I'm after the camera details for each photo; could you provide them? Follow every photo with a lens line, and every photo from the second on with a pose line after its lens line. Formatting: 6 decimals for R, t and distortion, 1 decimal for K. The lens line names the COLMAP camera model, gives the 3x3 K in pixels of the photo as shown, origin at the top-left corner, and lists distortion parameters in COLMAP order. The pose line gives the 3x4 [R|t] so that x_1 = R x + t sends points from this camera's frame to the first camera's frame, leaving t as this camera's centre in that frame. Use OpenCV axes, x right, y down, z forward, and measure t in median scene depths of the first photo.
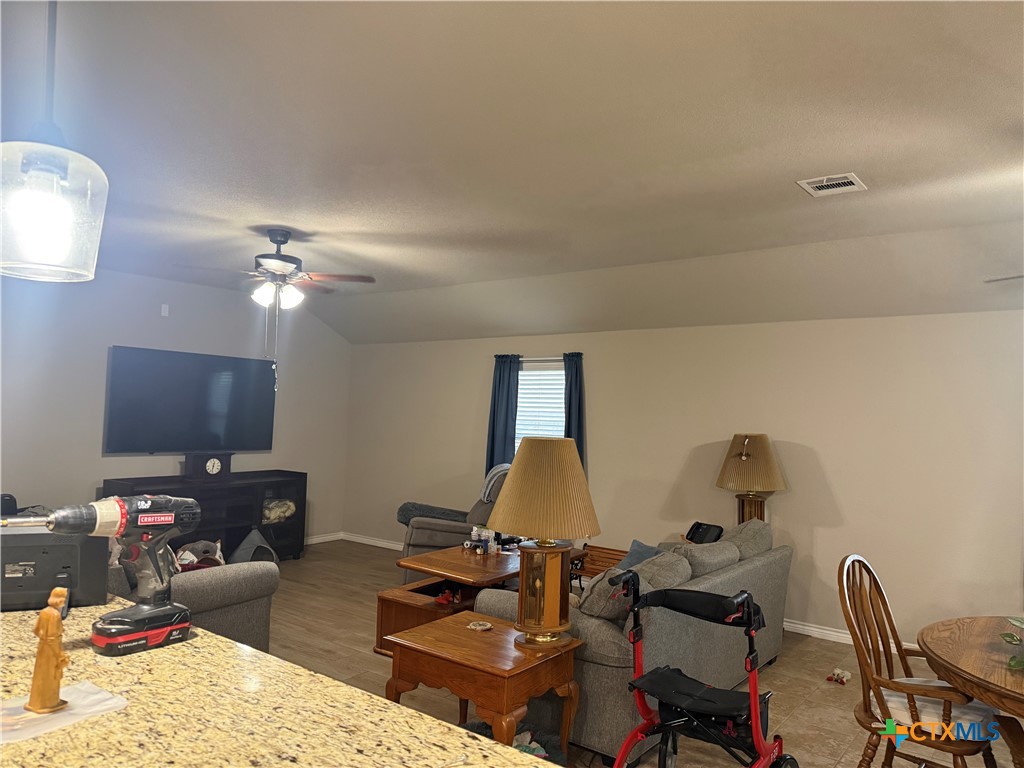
lens RADIAL K [[732.7, 0, 512.0], [0, 732.7, 384.0], [0, 0, 1]] dist [0.031277, -0.068006]
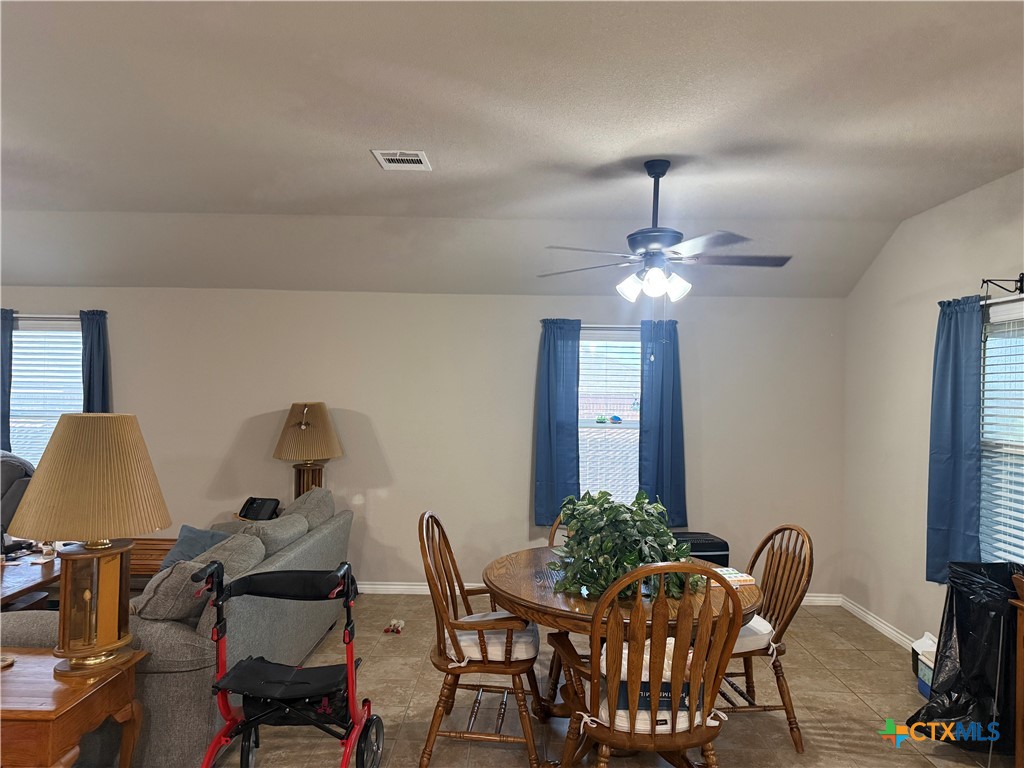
lens RADIAL K [[731.3, 0, 518.9], [0, 731.3, 388.9], [0, 0, 1]] dist [0.108337, -0.151130]
pose [[0.796223, -0.017474, 0.604751, -0.077709], [-0.013606, 0.998813, 0.046775, -0.000459], [-0.604850, -0.045471, 0.795040, 0.068633]]
